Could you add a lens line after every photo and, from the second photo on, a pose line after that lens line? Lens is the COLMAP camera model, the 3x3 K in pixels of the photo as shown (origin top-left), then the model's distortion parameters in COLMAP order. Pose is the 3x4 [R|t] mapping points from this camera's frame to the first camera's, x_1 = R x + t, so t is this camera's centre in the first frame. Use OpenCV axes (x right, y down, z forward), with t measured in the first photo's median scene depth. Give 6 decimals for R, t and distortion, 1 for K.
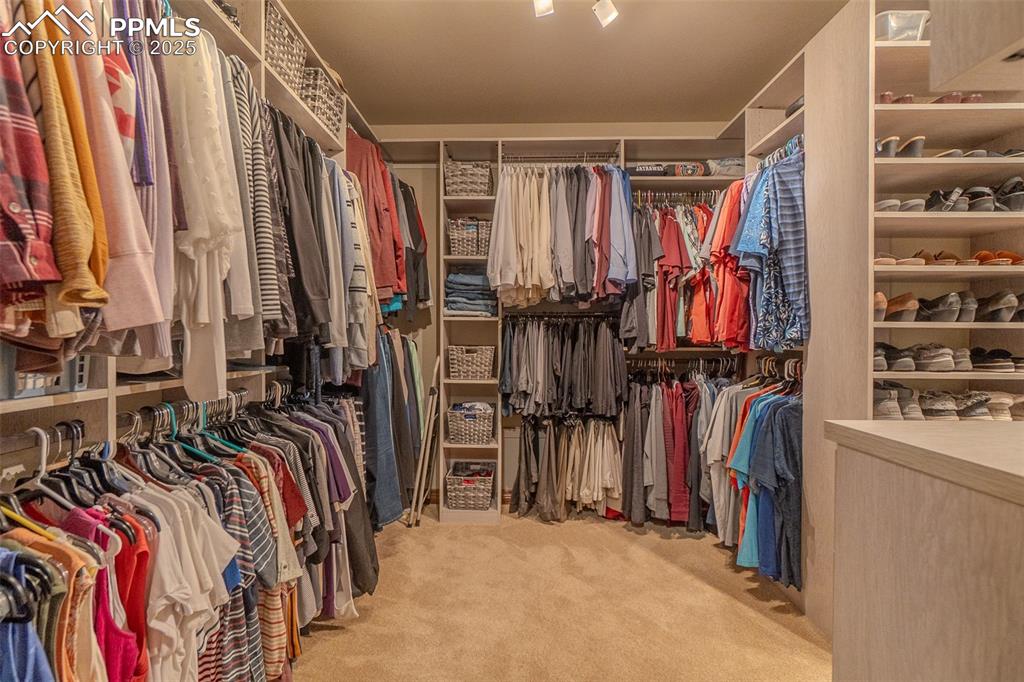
lens RADIAL K [[462.5, 0, 508.7], [0, 462.5, 338.0], [0, 0, 1]] dist [-0.003320, -0.000331]
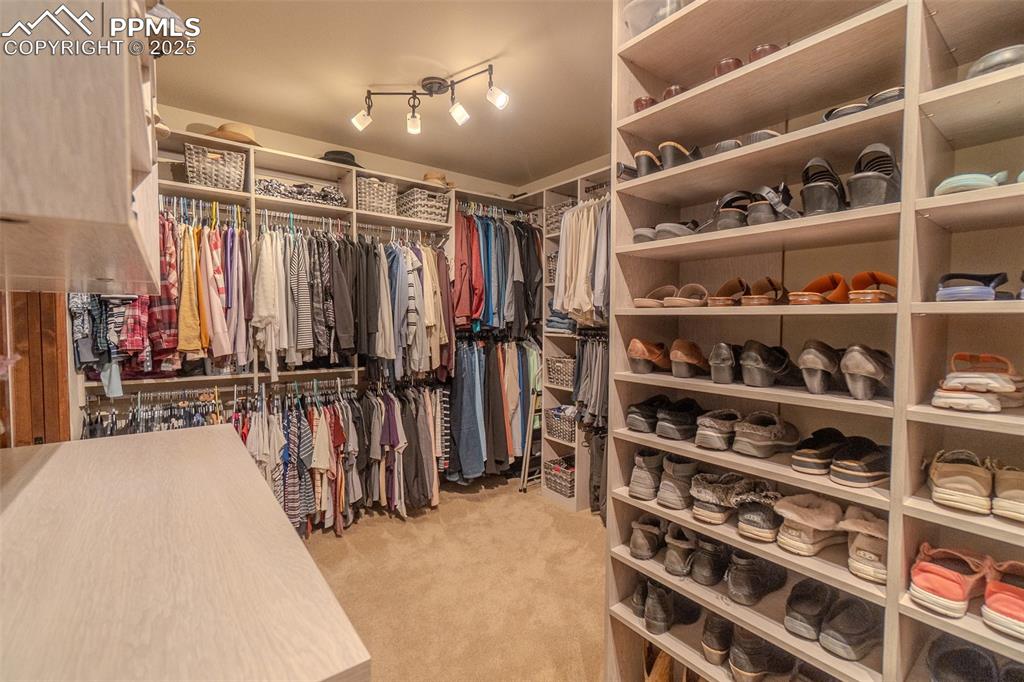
lens RADIAL K [[462.5, 0, 508.7], [0, 462.5, 338.0], [0, 0, 1]] dist [-0.003320, -0.000331]
pose [[0.601873, 0.033369, -0.797894, 0.816080], [-0.008182, 0.999332, 0.035621, -0.078356], [0.798550, -0.014911, 0.601744, 0.186365]]
